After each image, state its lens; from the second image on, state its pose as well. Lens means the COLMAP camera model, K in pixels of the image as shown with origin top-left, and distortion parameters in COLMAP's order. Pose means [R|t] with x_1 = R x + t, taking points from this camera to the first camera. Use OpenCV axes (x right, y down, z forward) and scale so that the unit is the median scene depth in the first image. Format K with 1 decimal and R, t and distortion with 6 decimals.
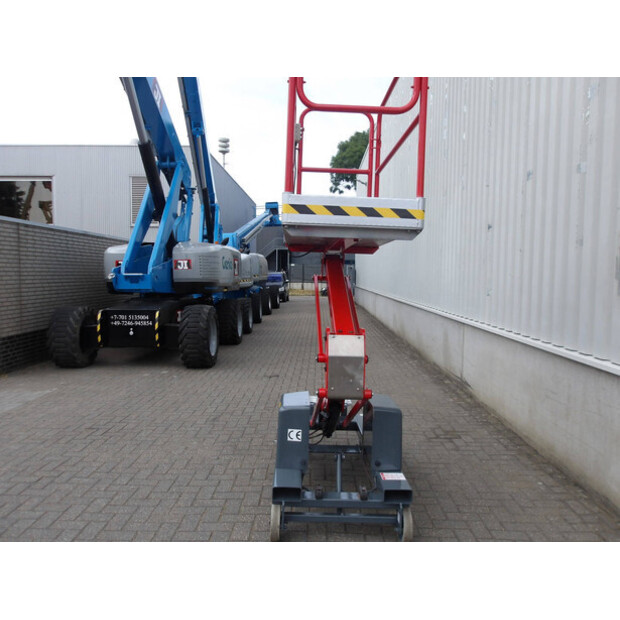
lens RADIAL K [[506.7, 0, 310.0], [0, 506.7, 310.0], [0, 0, 1]] dist [-0.001019, 0.001475]
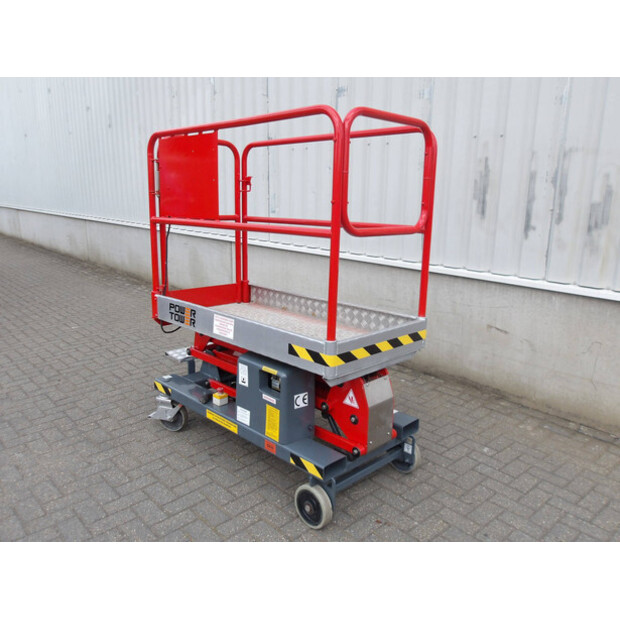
lens RADIAL K [[506.7, 0, 310.0], [0, 506.7, 310.0], [0, 0, 1]] dist [-0.001019, 0.001475]
pose [[0.726724, -0.164157, 0.667026, -0.472472], [0.049126, 0.980960, 0.187894, -0.044793], [-0.685170, -0.103779, 0.720952, 0.355857]]
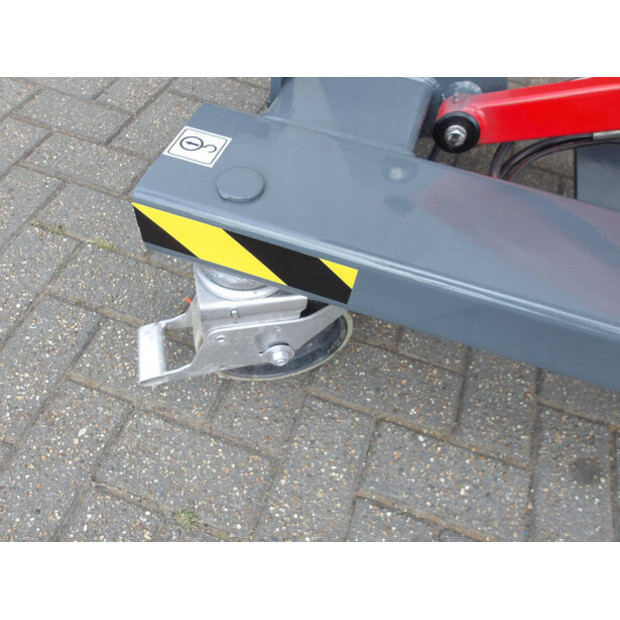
lens RADIAL K [[506.7, 0, 310.0], [0, 506.7, 310.0], [0, 0, 1]] dist [-0.001019, 0.001475]
pose [[0.327128, -0.767926, 0.550705, -0.149572], [-0.008226, 0.580433, 0.814266, 0.159611], [-0.944944, -0.270900, 0.183559, 1.155909]]
